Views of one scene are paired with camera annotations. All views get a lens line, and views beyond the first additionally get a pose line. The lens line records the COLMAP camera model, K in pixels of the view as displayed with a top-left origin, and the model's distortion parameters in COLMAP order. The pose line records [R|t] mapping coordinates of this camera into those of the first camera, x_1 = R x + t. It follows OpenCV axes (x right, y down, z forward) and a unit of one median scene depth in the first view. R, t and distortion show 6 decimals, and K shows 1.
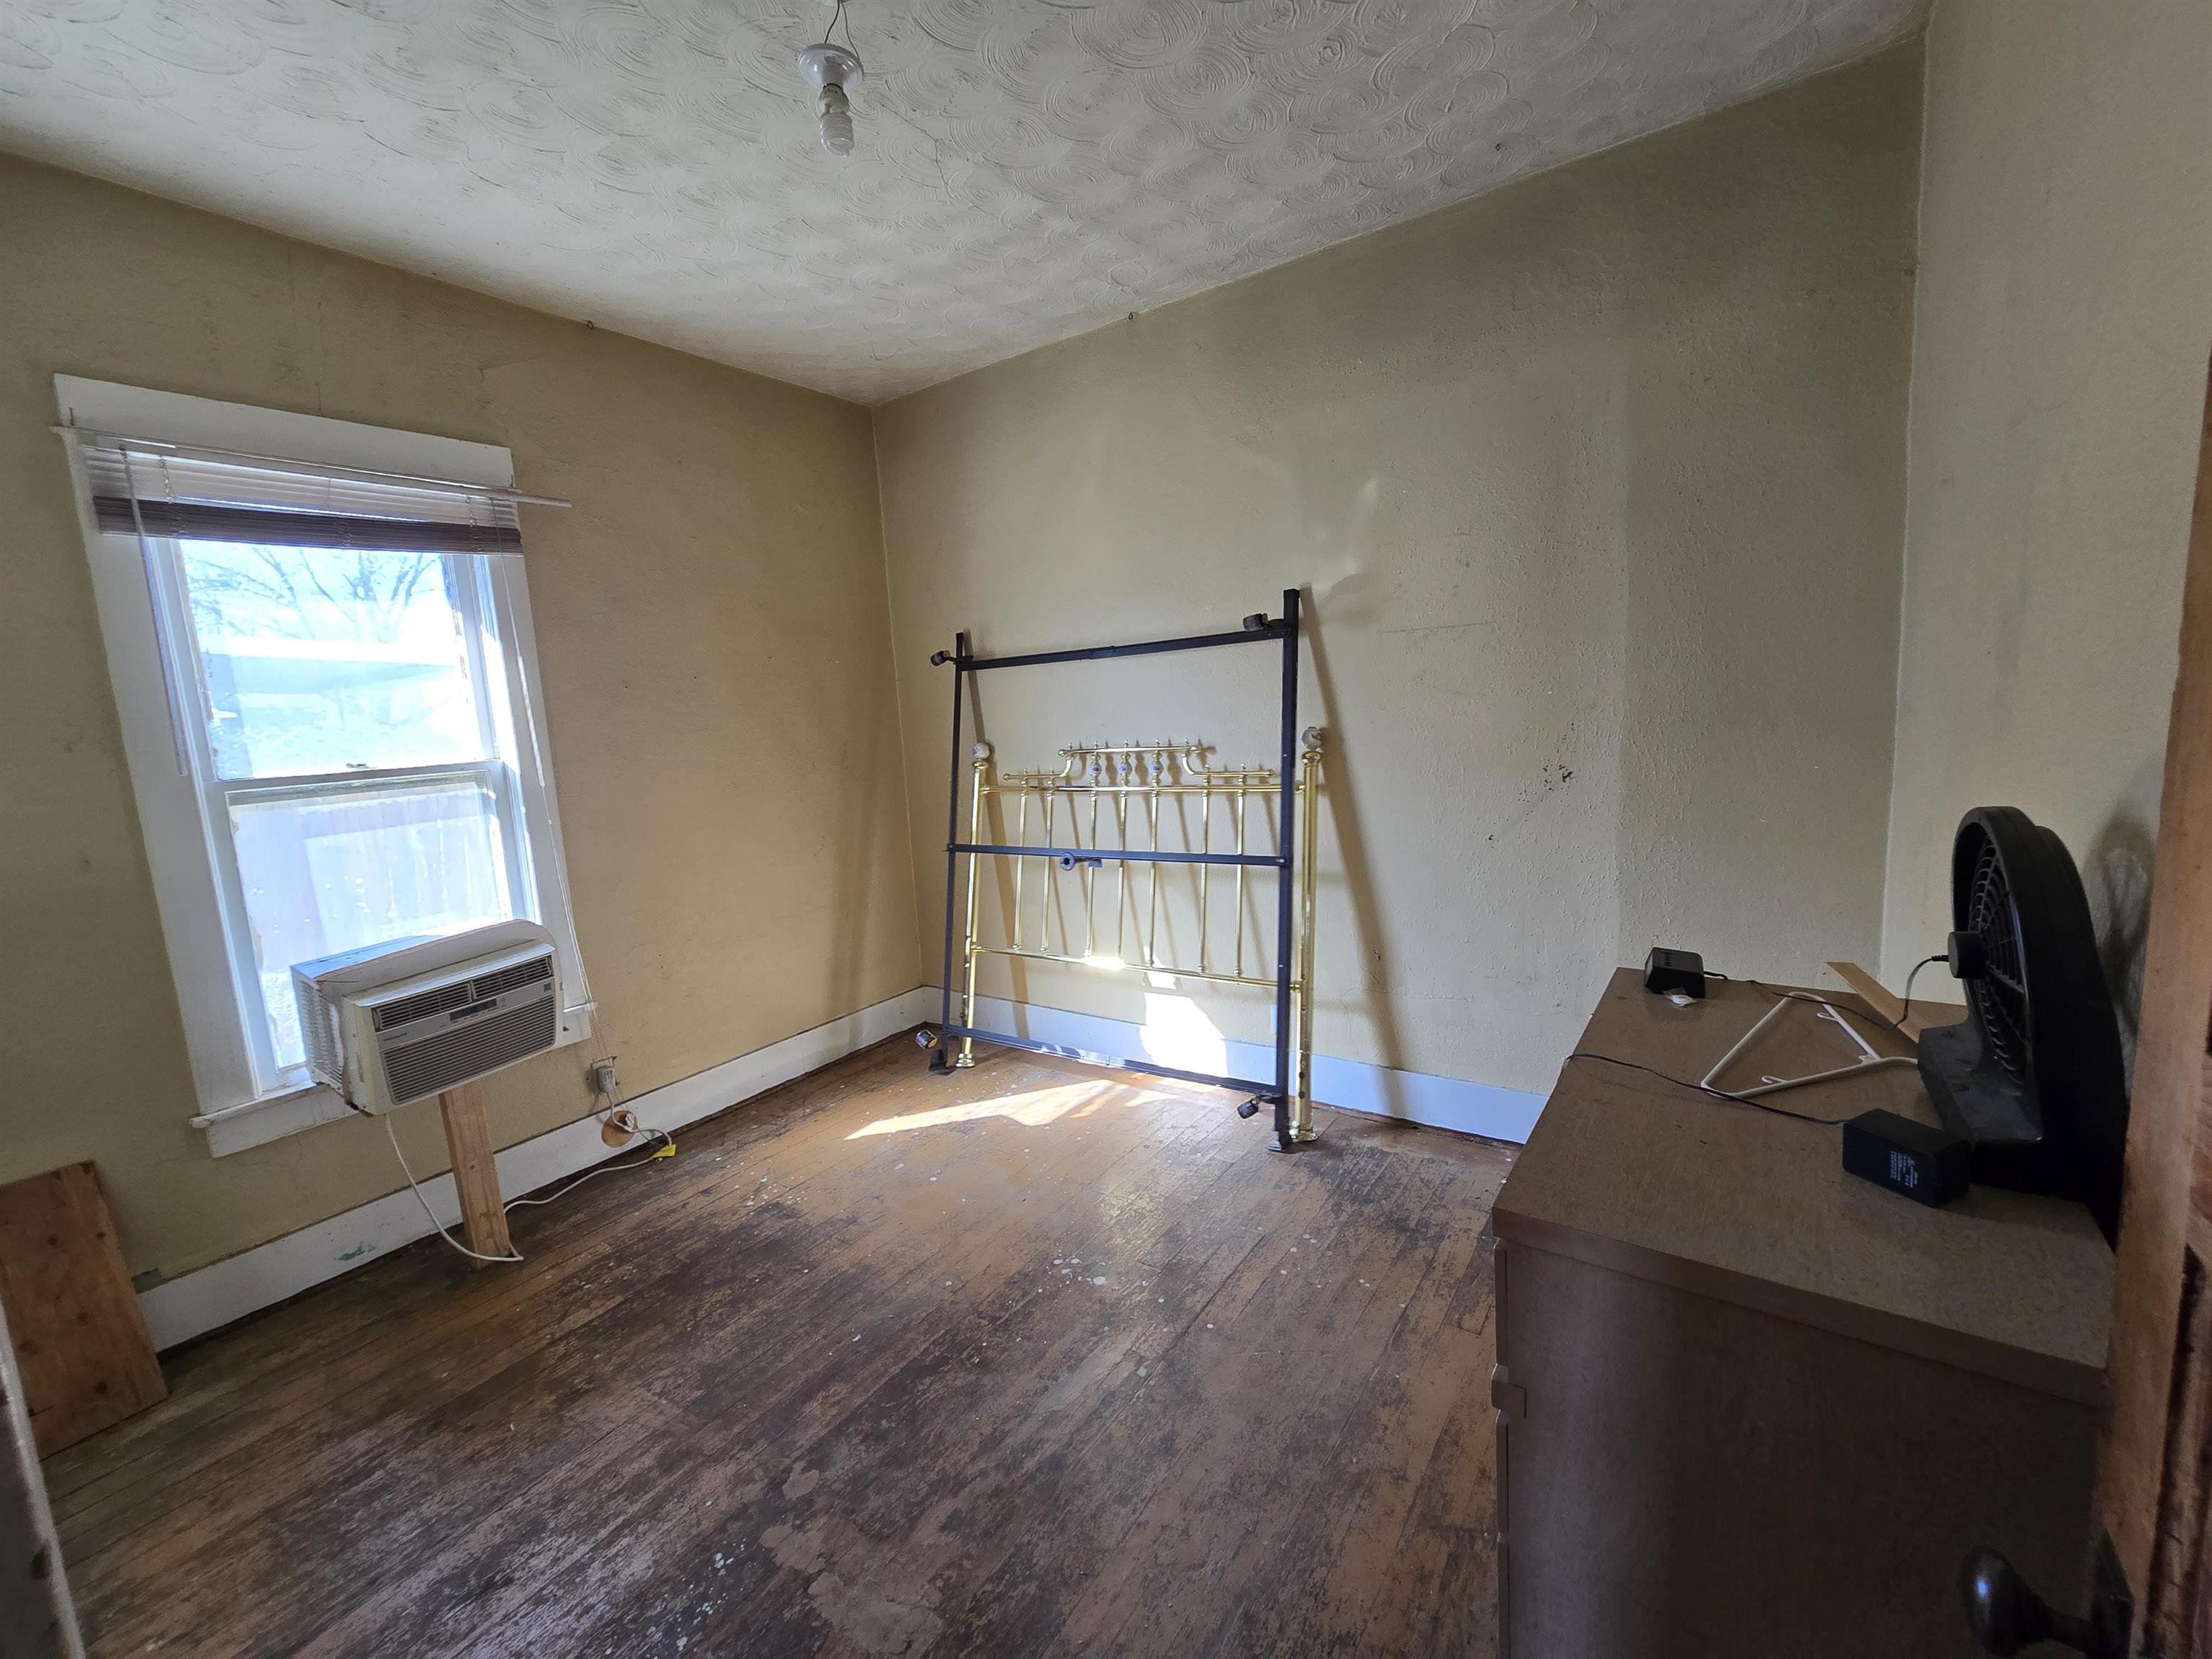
lens RADIAL K [[905.1, 0, 1109.6], [0, 905.1, 823.4], [0, 0, 1]] dist [-0.003857, 0.000404]
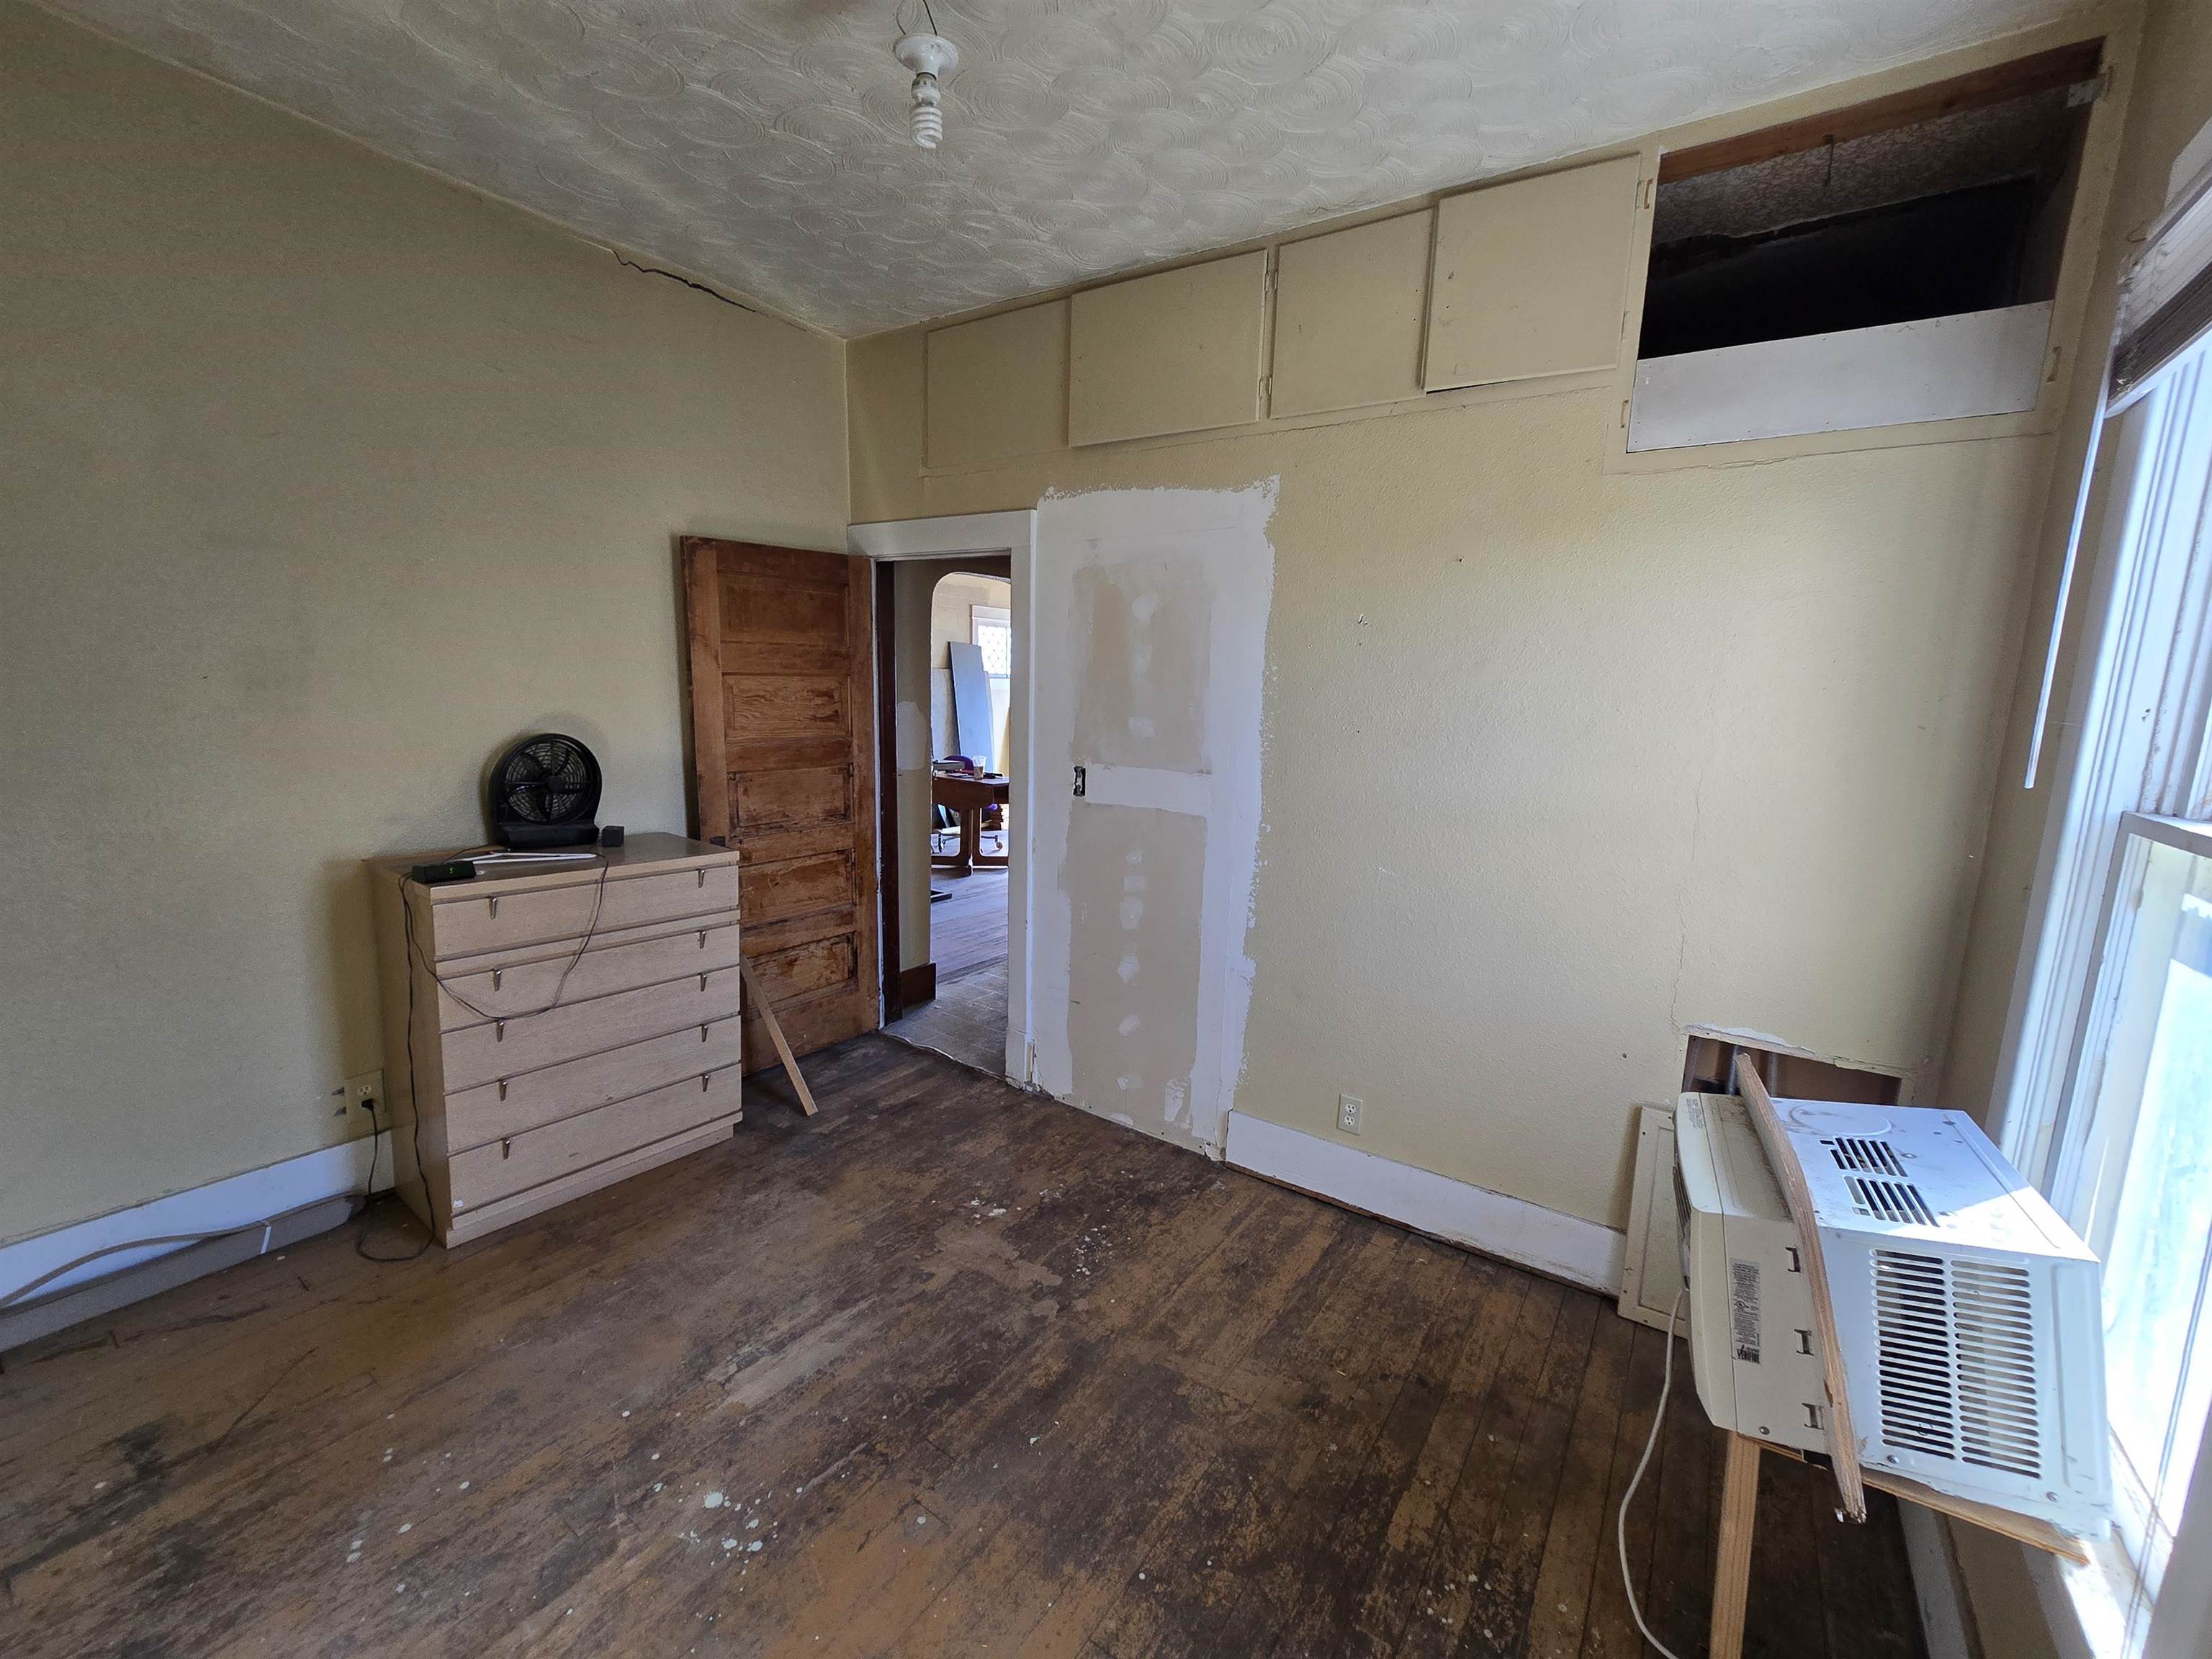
lens RADIAL K [[905.1, 0, 1109.6], [0, 905.1, 823.4], [0, 0, 1]] dist [-0.003857, 0.000404]
pose [[-0.999714, 0.023785, 0.002678, -0.407291], [0.023509, 0.954709, 0.296609, -0.263872], [0.004498, 0.296587, -0.954995, 1.813675]]
